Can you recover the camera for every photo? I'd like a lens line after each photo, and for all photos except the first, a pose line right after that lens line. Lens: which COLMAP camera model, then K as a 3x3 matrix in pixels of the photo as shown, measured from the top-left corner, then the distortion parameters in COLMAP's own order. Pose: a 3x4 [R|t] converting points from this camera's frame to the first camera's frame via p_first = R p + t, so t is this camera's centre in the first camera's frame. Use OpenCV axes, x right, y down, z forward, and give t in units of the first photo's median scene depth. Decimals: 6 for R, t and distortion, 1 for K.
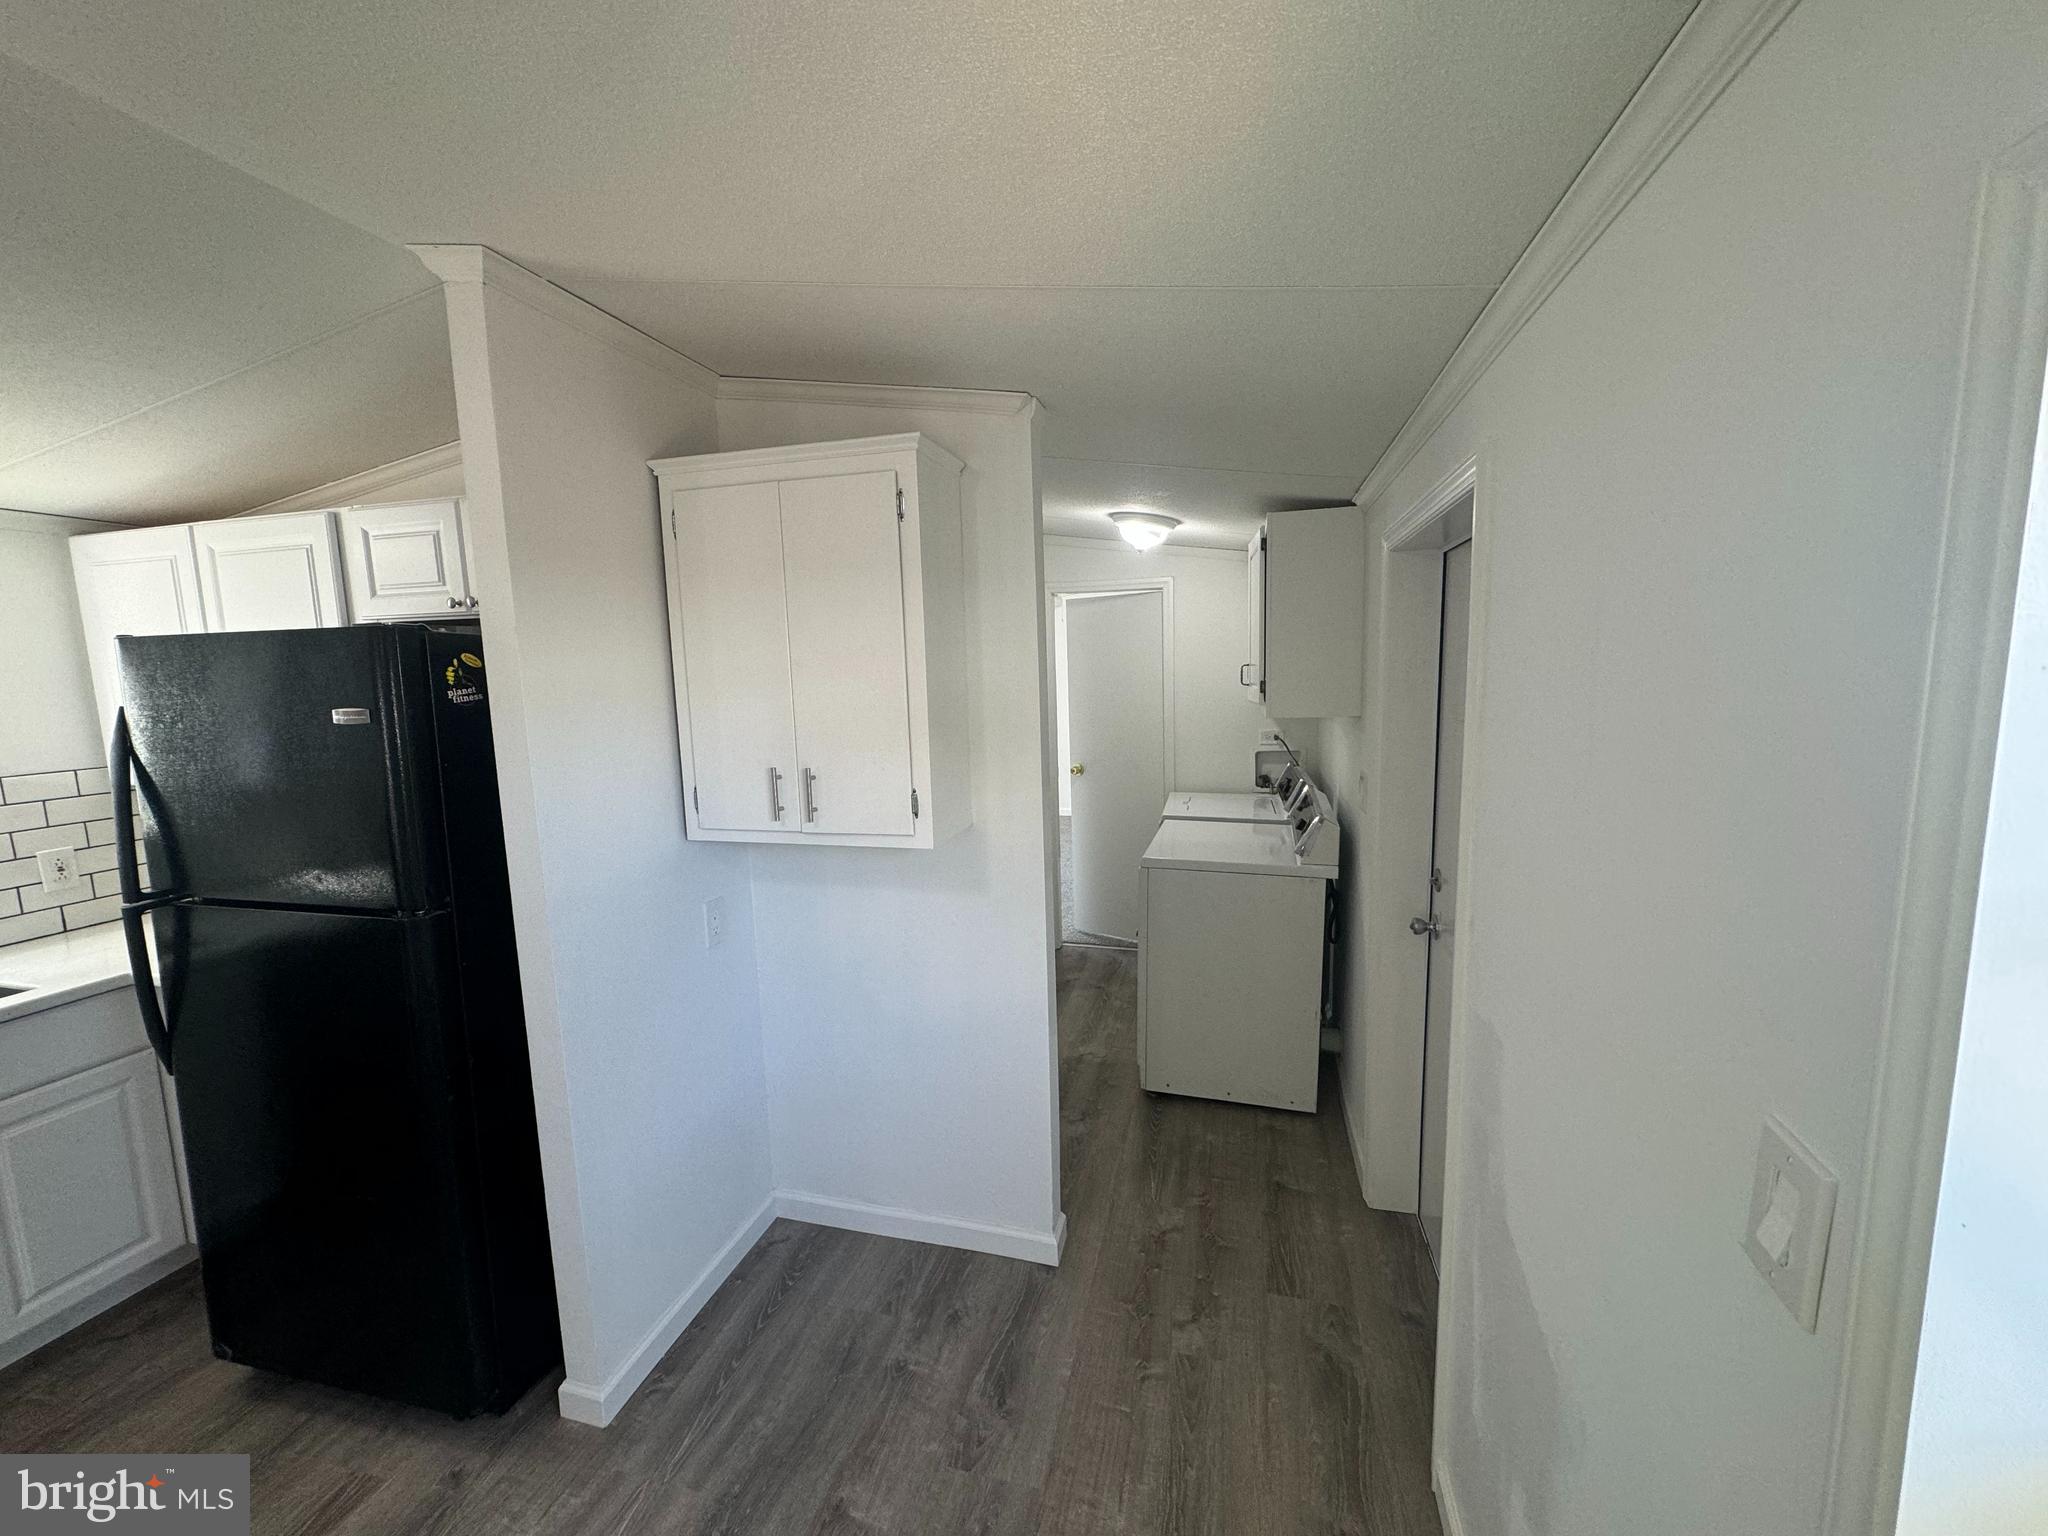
lens RADIAL K [[807.3, 0, 1024.2], [0, 807.3, 774.7], [0, 0, 1]] dist [-0.003135, -0.000100]
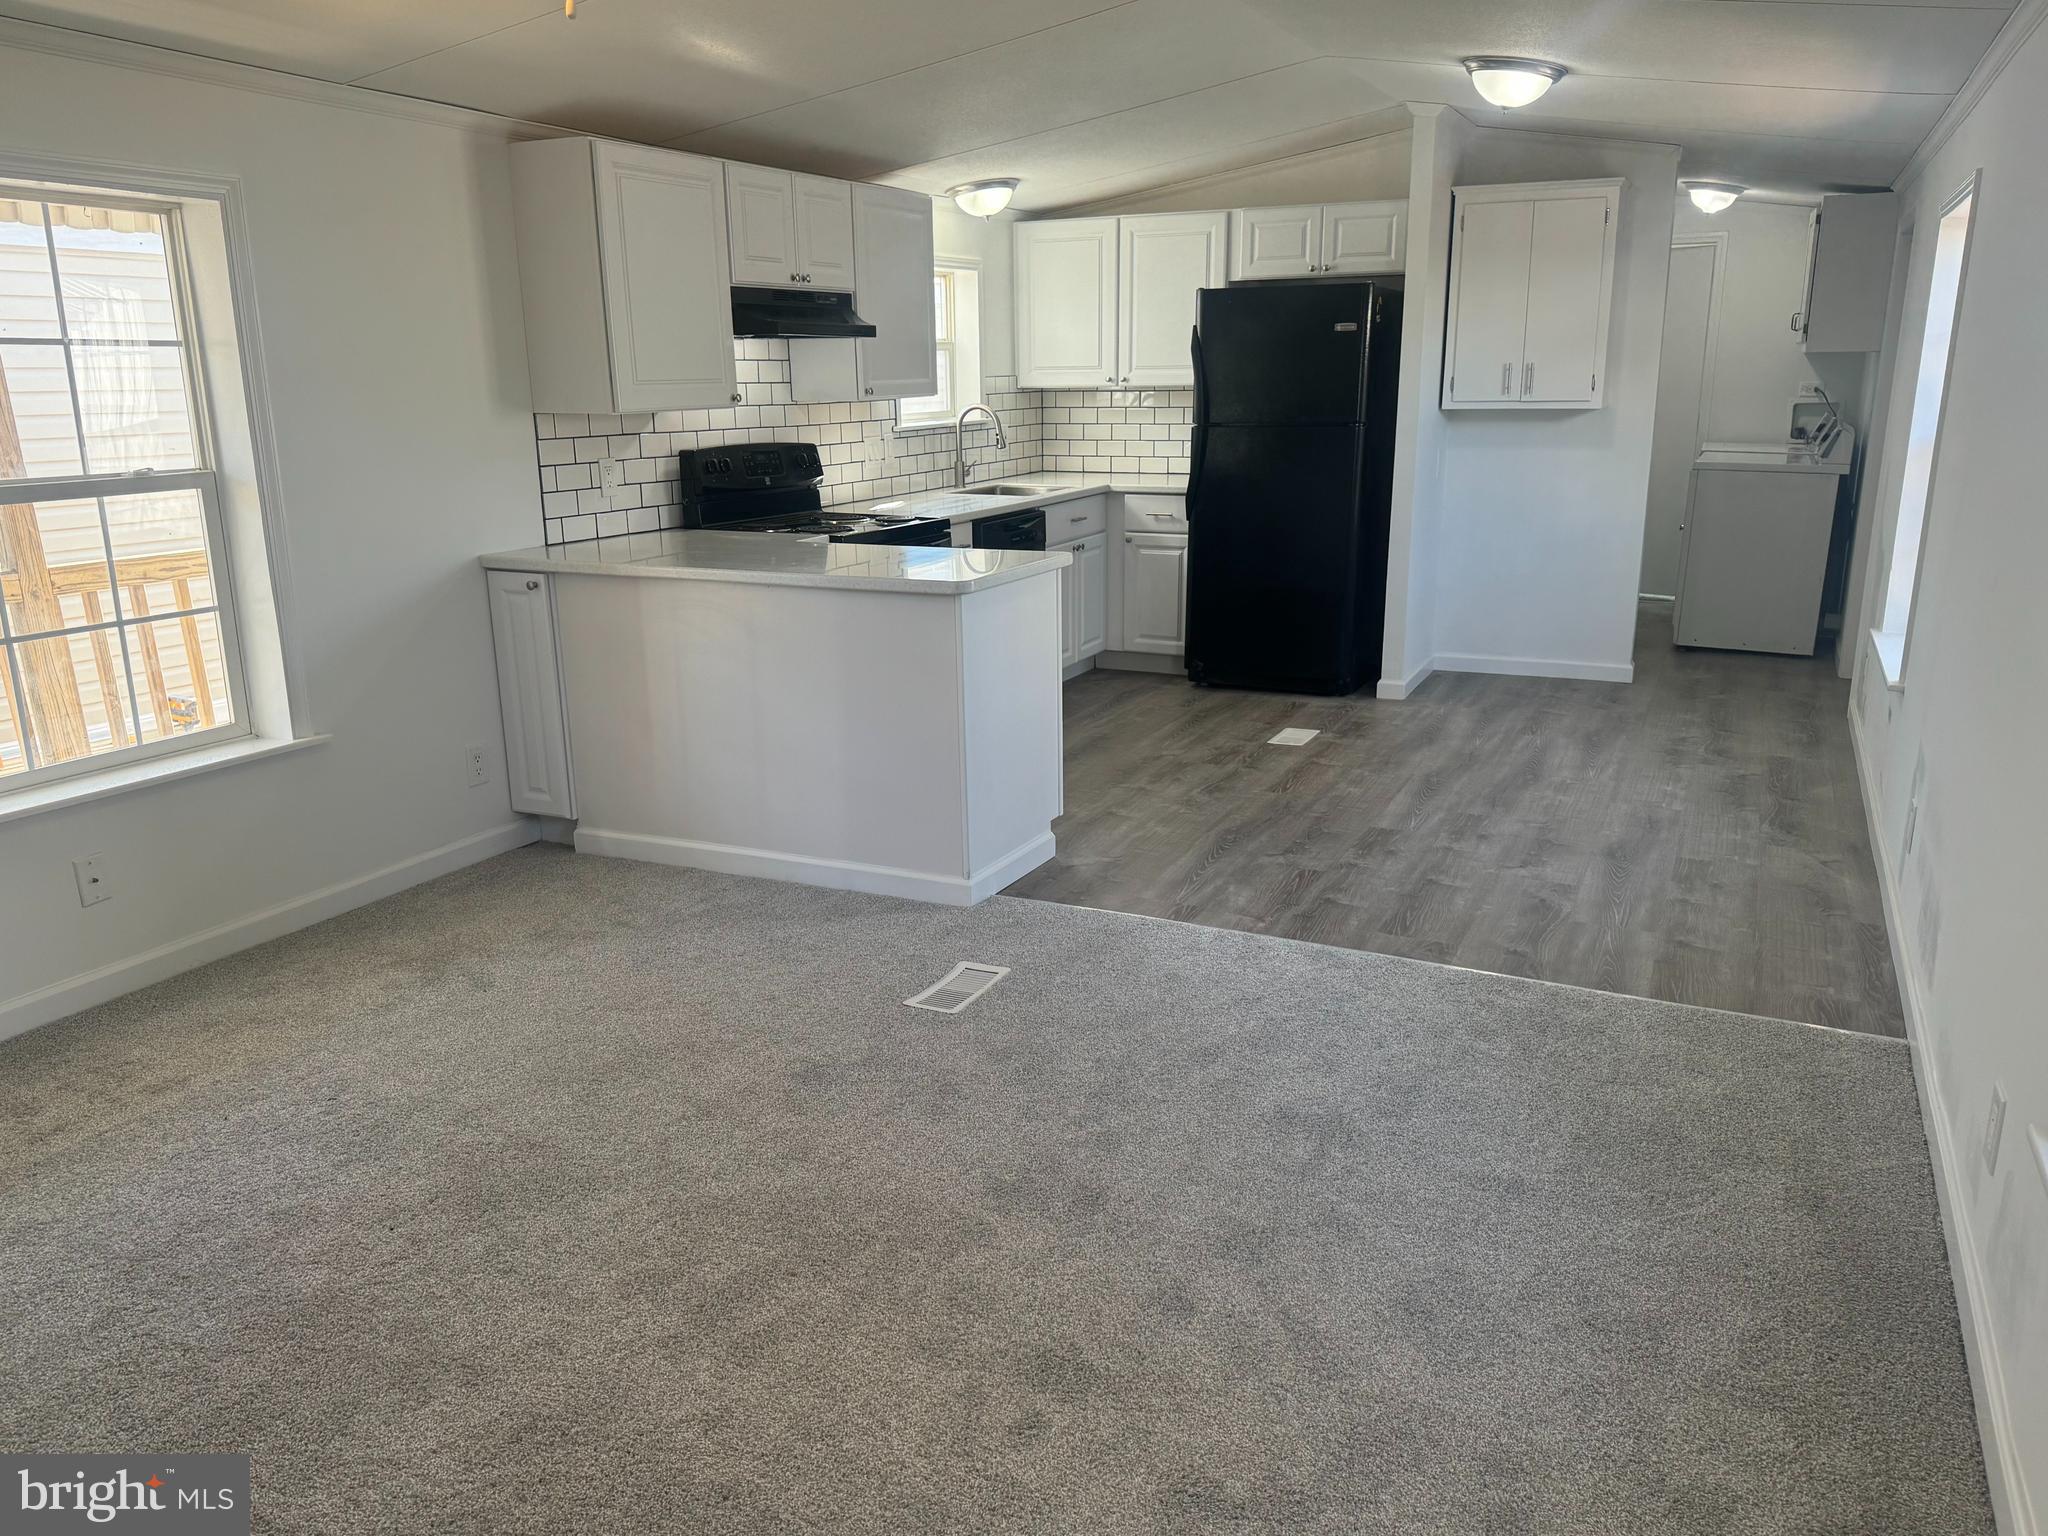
lens RADIAL K [[1496.9, 0, 1021.7], [0, 1496.9, 762.8], [0, 0, 1]] dist [0.006071, 0.002947]
pose [[0.981256, 0.062744, -0.182210, -0.488047], [-0.037026, 0.989280, 0.141262, 0.303385], [0.189120, -0.131867, 0.973059, -1.787213]]
